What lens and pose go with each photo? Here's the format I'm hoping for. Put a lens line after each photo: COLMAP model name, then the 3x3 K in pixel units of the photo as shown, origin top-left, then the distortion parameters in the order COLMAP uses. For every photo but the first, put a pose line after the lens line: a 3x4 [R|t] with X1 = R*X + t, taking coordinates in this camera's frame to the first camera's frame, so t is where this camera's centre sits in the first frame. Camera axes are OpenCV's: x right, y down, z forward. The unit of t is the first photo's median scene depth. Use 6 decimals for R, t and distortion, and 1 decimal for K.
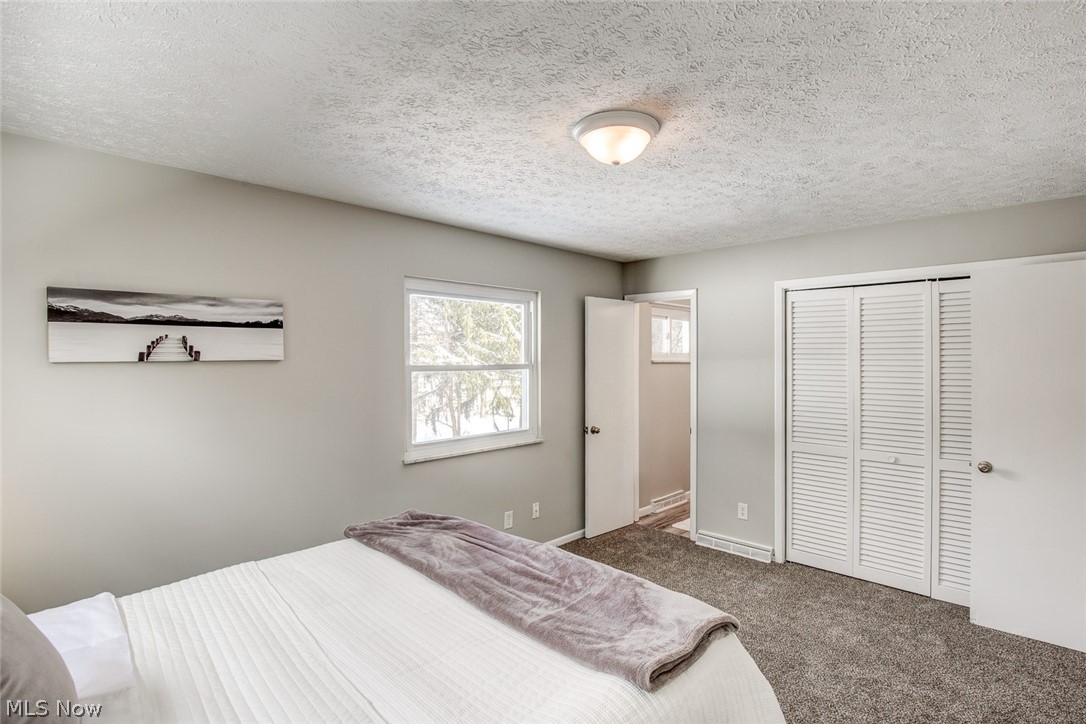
lens RADIAL K [[508.5, 0, 543.0], [0, 508.5, 362.0], [0, 0, 1]] dist [-0.059854, -0.000006]
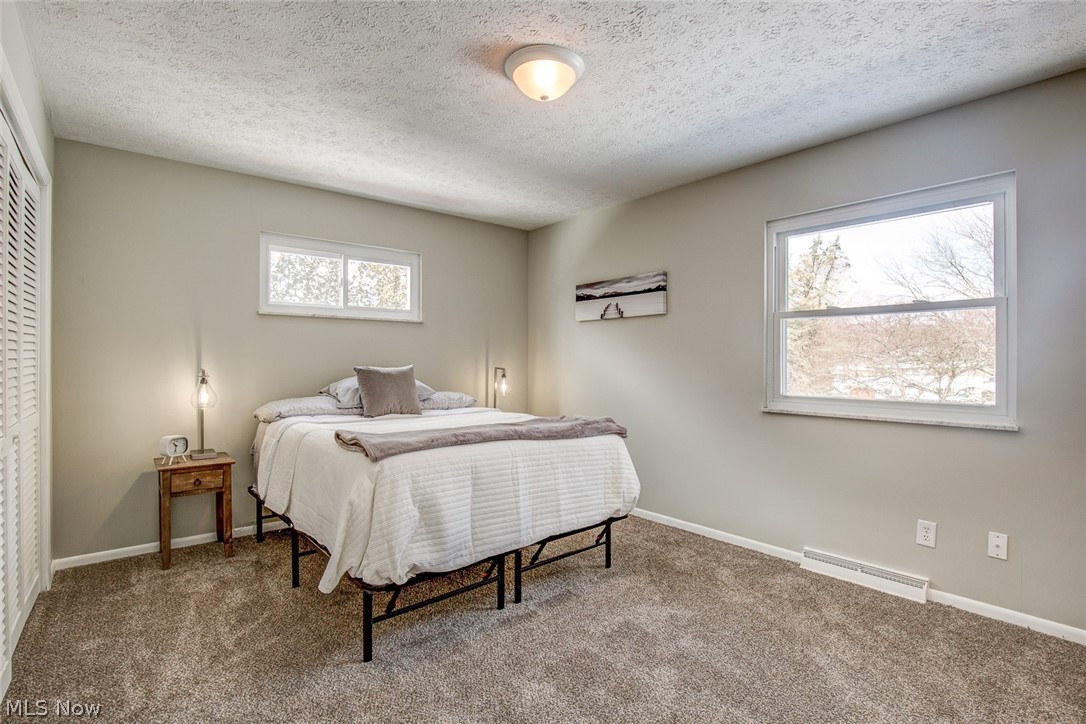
lens RADIAL K [[508.5, 0, 543.0], [0, 508.5, 362.0], [0, 0, 1]] dist [-0.059854, -0.000006]
pose [[-0.093925, 0.003408, -0.995573, 0.998264], [-0.008353, 0.999956, 0.004211, 0.140619], [0.995544, 0.008711, -0.093893, 0.881338]]
